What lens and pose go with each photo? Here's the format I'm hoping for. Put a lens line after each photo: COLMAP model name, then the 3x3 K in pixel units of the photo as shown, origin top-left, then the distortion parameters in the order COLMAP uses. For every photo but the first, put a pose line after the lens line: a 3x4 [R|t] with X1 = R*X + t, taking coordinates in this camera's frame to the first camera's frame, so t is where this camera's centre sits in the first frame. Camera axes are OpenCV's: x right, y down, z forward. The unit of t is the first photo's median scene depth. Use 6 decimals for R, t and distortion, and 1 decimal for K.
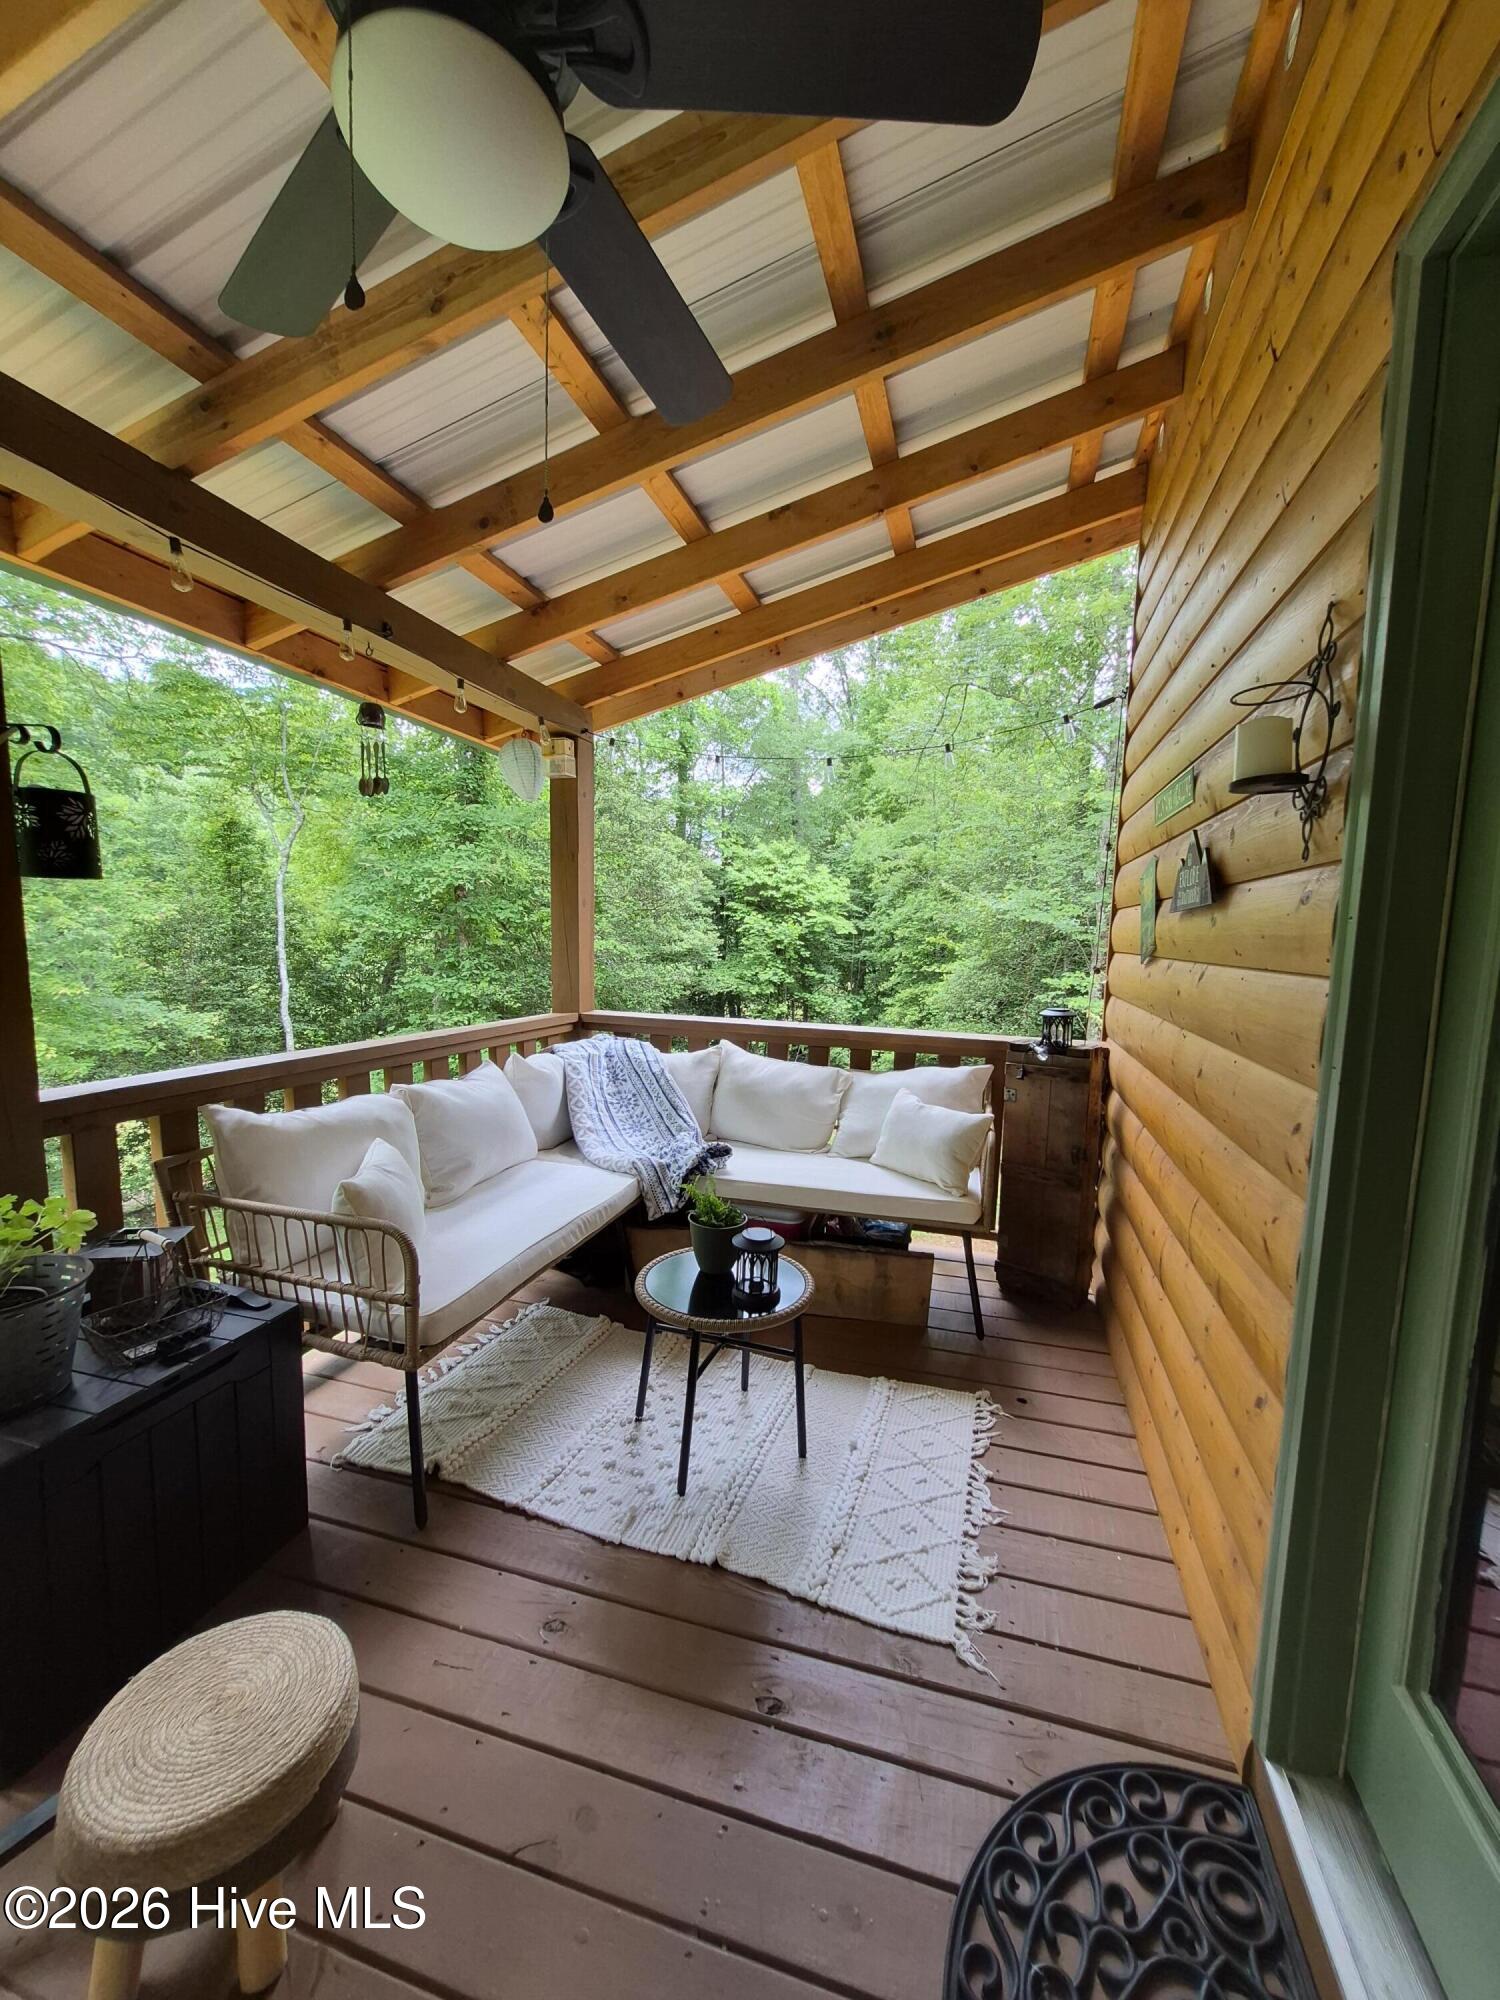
lens RADIAL K [[780.4, 0, 742.0], [0, 780.4, 1016.8], [0, 0, 1]] dist [0.006521, -0.002660]
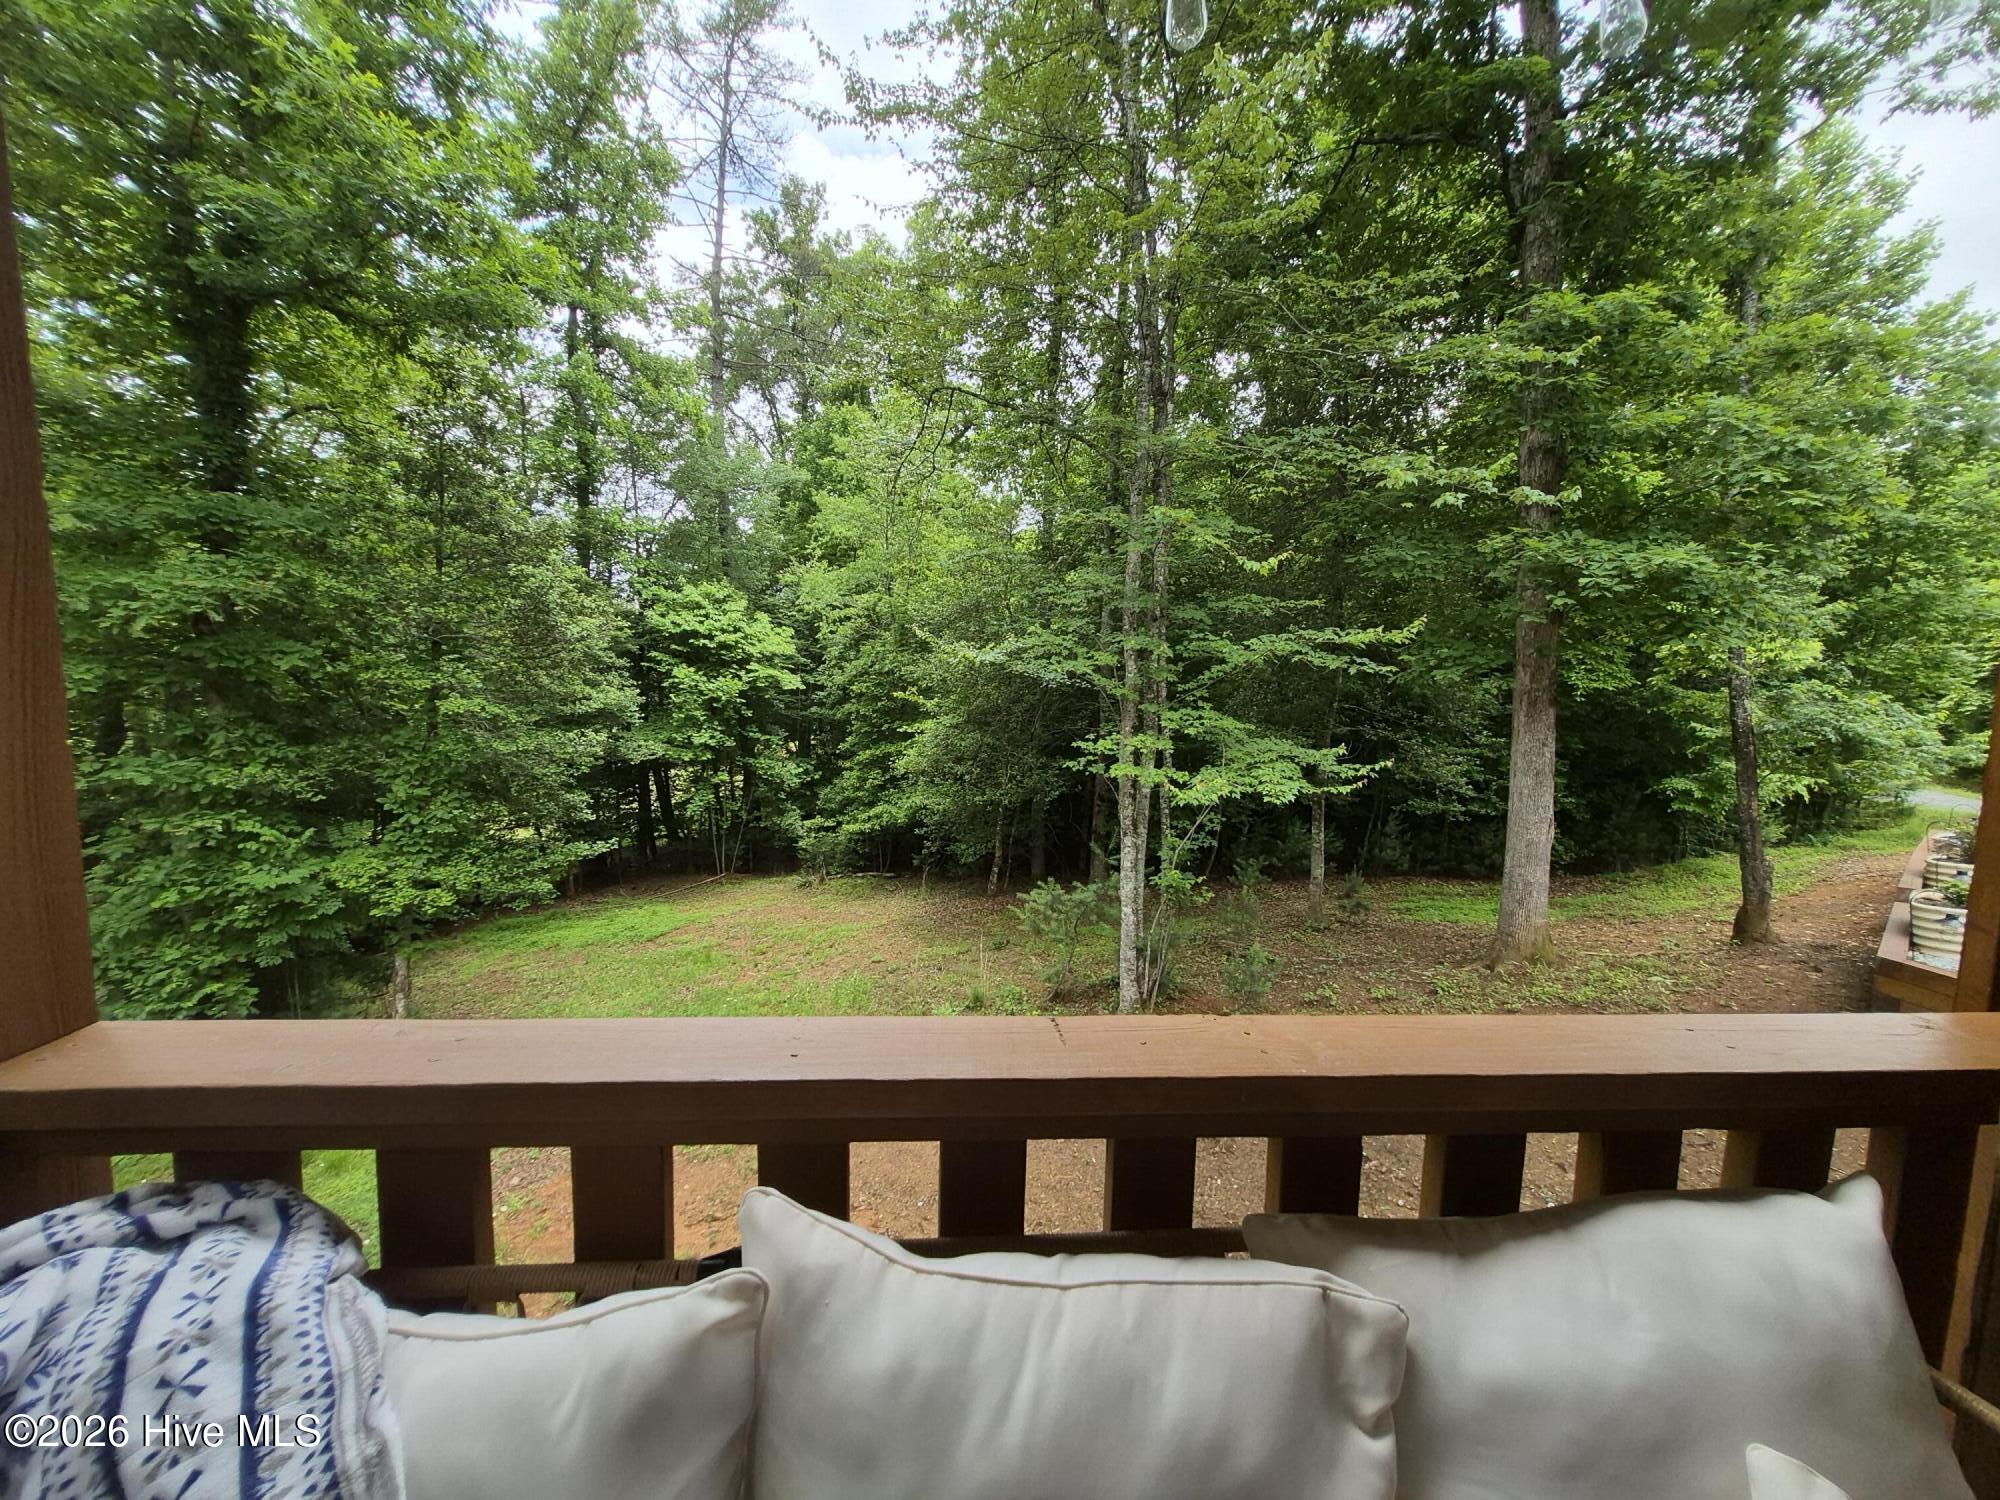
lens RADIAL K [[780.4, 0, 959.1], [0, 780.4, 765.7], [0, 0, 1]] dist [0.006521, -0.002660]
pose [[0.936342, -0.038369, 0.348986, -0.003997], [0.041724, 0.999127, -0.002099, -0.009946], [-0.348601, 0.016526, 0.937126, 0.102455]]
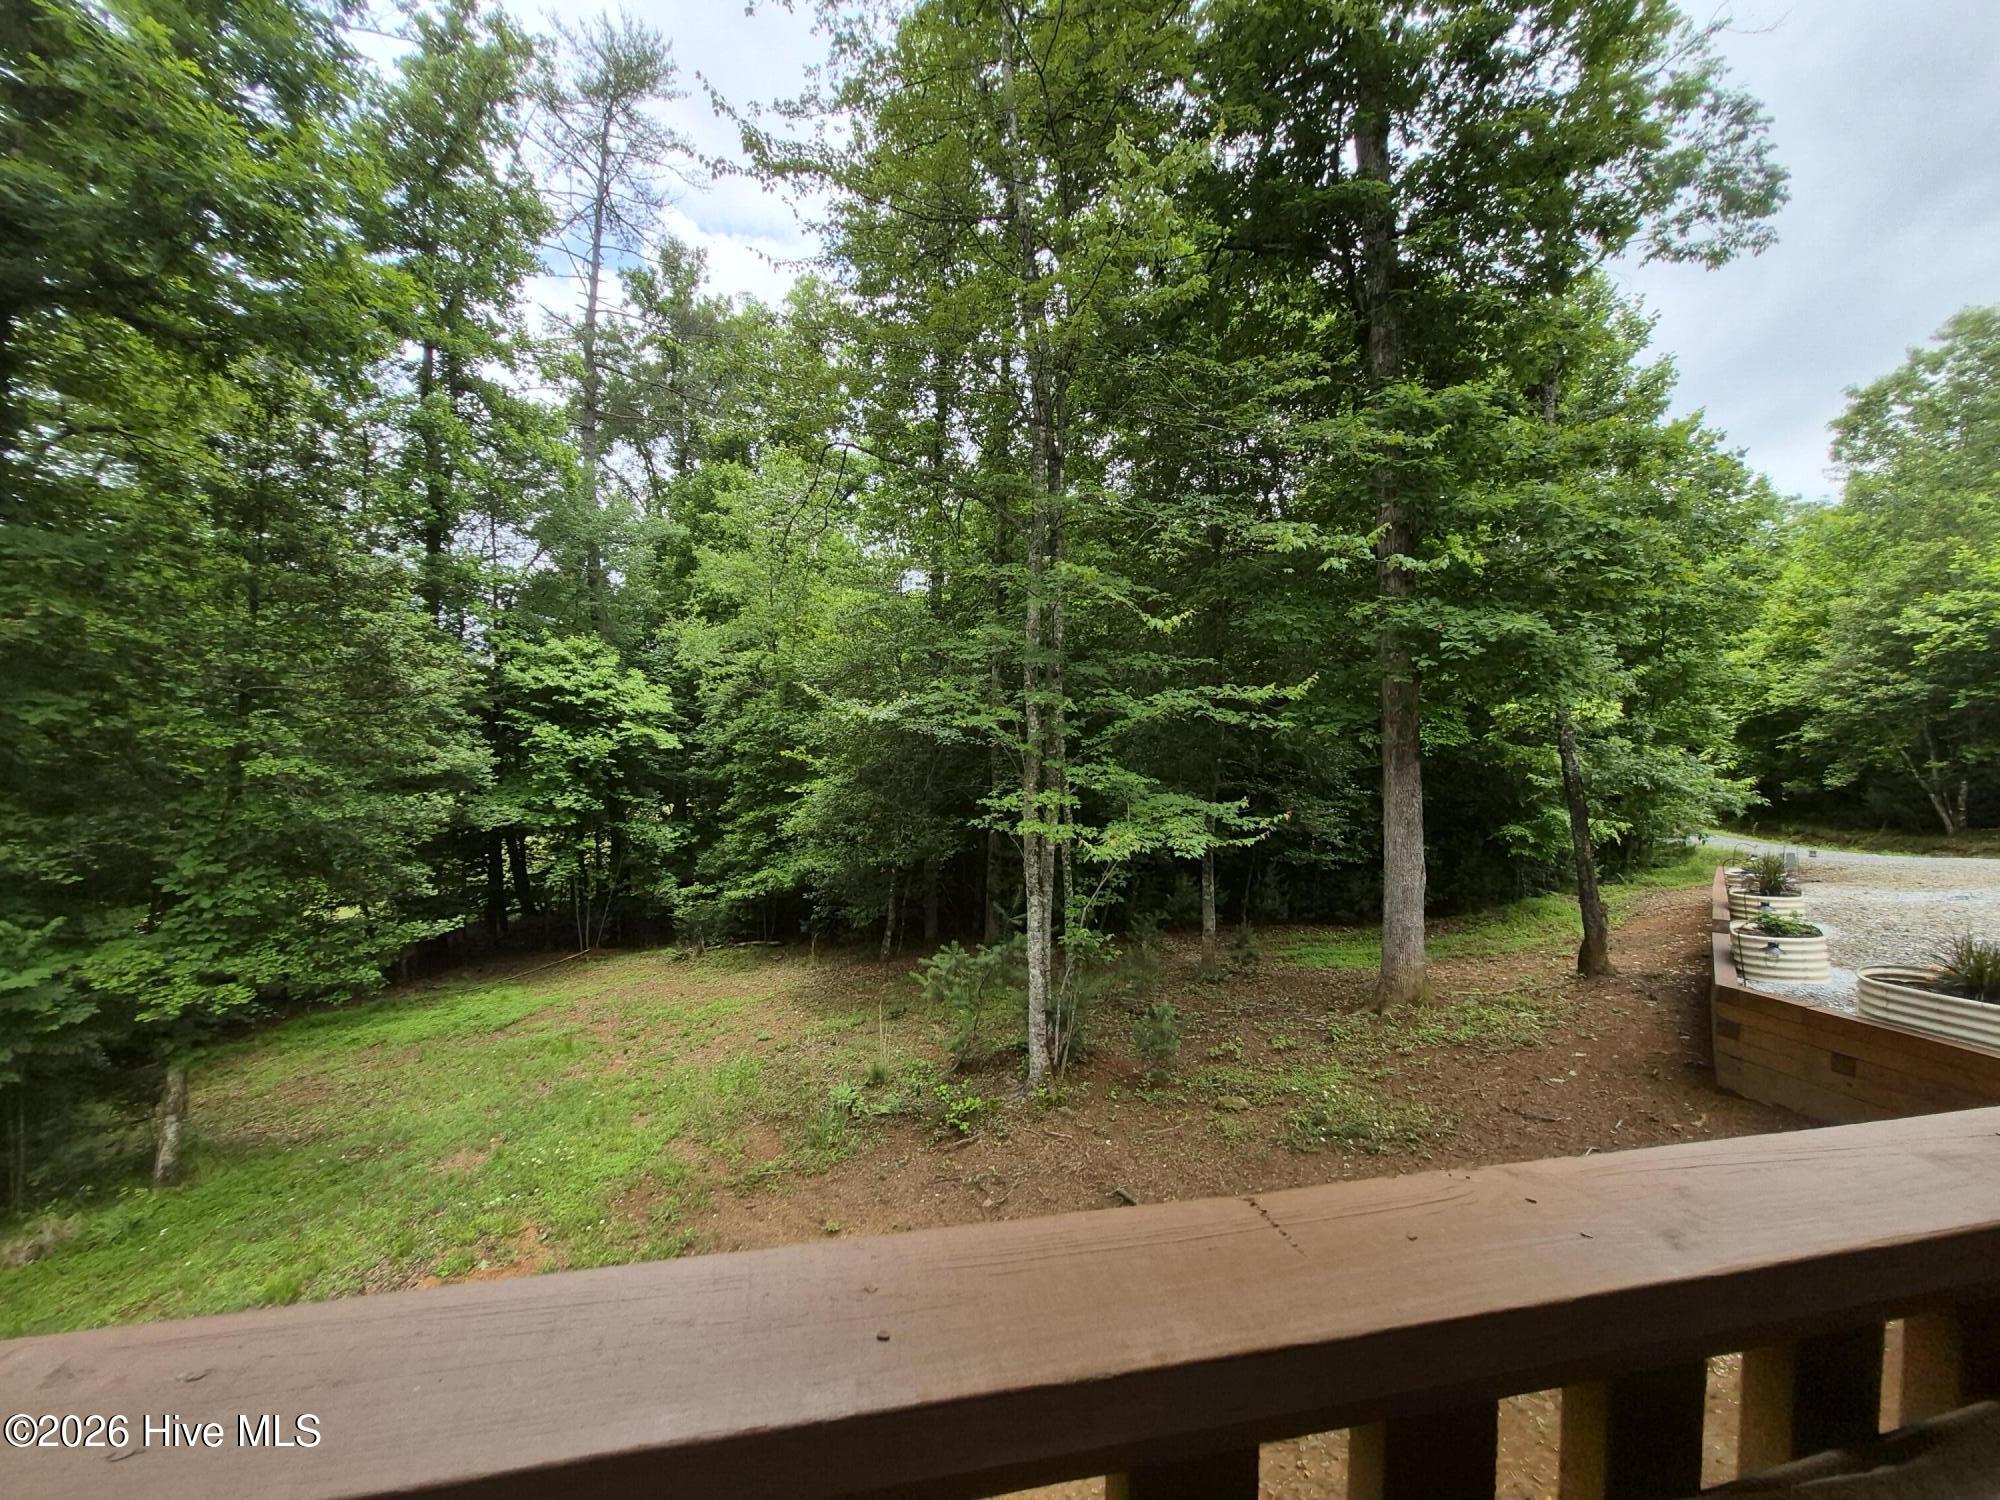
lens RADIAL K [[780.4, 0, 961.5], [0, 780.4, 765.1], [0, 0, 1]] dist [0.006521, -0.002660]
pose [[0.871356, -0.017492, 0.490340, -0.006109], [0.060186, 0.995628, -0.071437, -0.009982], [-0.486947, 0.091759, 0.868599, 0.116635]]
